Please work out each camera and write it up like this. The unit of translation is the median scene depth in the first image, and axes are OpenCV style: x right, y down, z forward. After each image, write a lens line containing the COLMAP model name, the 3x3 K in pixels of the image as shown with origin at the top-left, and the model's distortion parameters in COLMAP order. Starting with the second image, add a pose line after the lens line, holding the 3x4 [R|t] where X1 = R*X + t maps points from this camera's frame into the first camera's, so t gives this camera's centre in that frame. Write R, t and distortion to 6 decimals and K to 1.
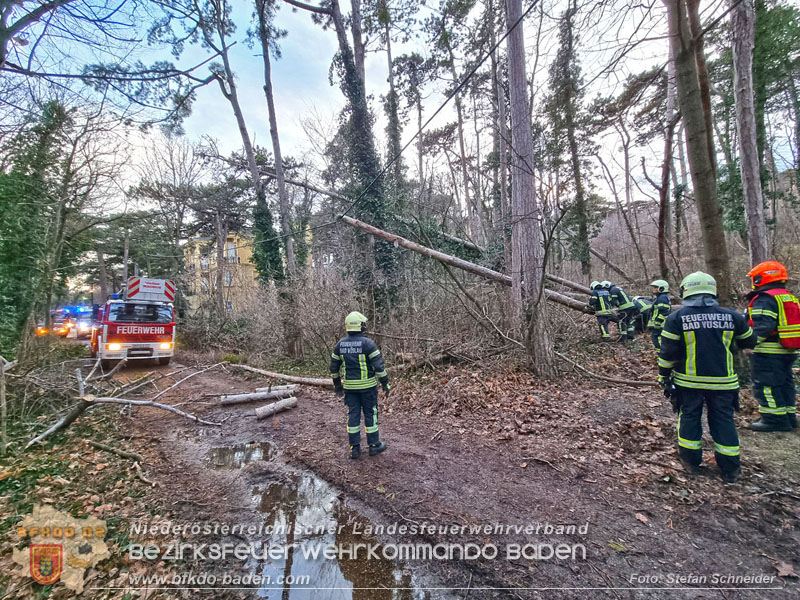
lens RADIAL K [[328.1, 0, 402.0], [0, 328.1, 308.6], [0, 0, 1]] dist [-0.000614, 0.000253]
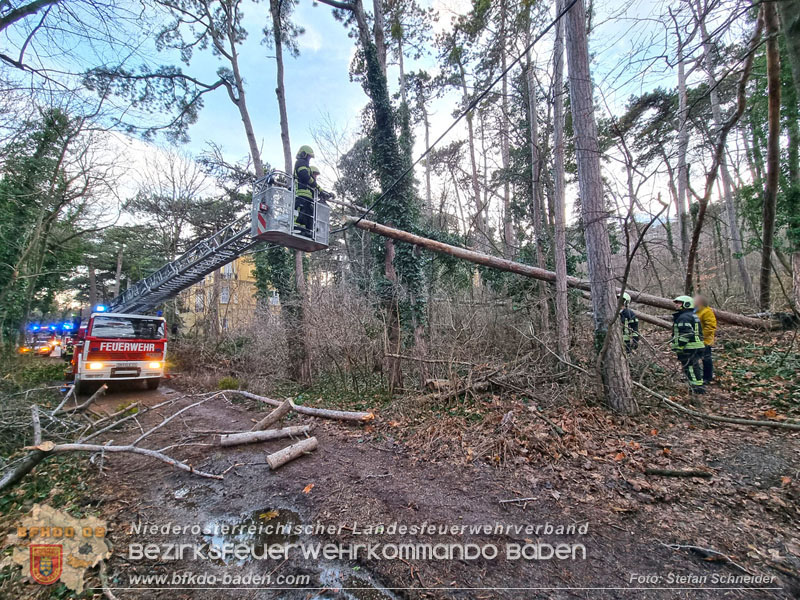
lens RADIAL K [[326.5, 0, 395.8], [0, 326.5, 305.3], [0, 0, 1]] dist [0.001307, 0.000323]
pose [[0.999965, 0.006137, 0.005635, -0.050029], [-0.005735, 0.997616, -0.068771, 0.001103], [-0.006044, 0.068736, 0.997617, 0.068284]]
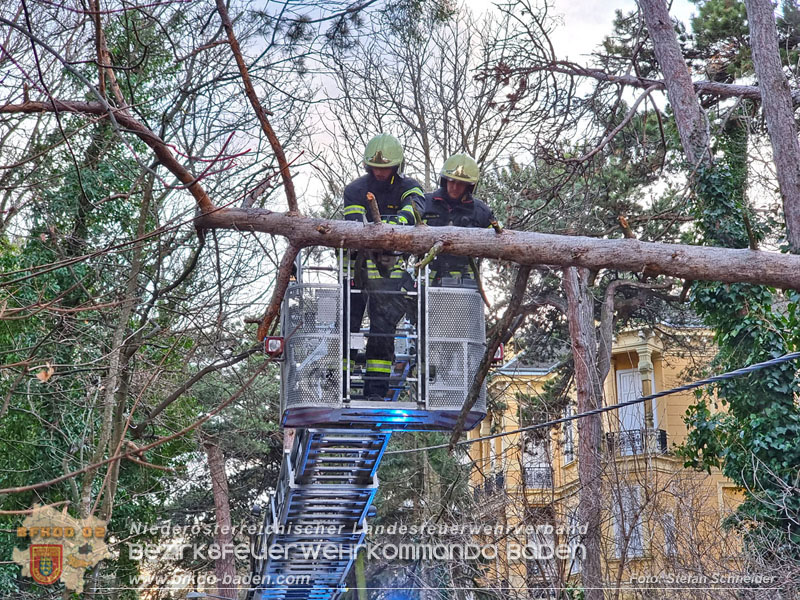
lens RADIAL K [[1617.2, 0, 400.0], [0, 1617.2, 300.0], [0, 0, 1]] dist [0.024406, 0.093808]
pose [[0.805105, -0.131530, -0.578365, 0.042578], [0.006238, 0.976926, -0.213486, -0.005632], [0.593099, 0.168271, 0.787349, -0.038077]]
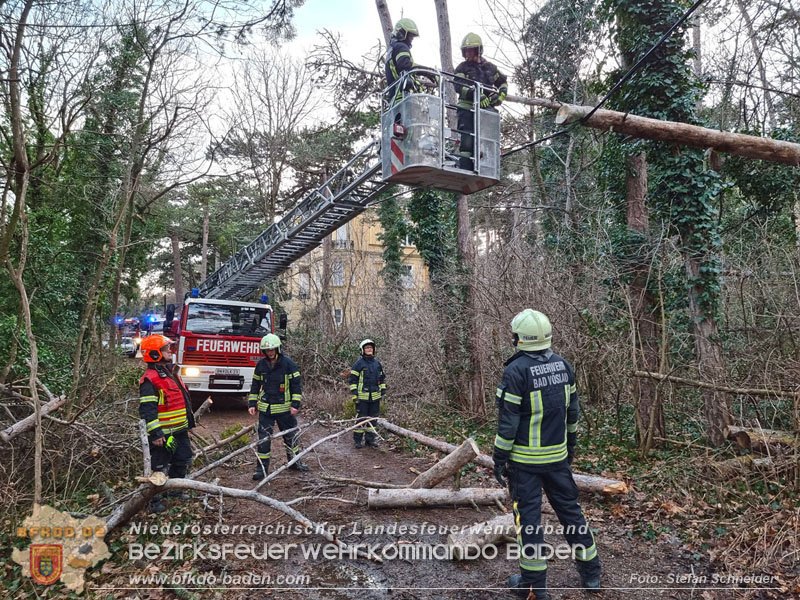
lens RADIAL K [[543.1, 0, 399.4], [0, 543.1, 309.1], [0, 0, 1]] dist [0.041102, -0.001602]
pose [[0.939358, 0.008352, -0.342835, -0.084605], [-0.018904, 0.999444, -0.027450, 0.005423], [0.342415, 0.032267, 0.938994, 0.085222]]
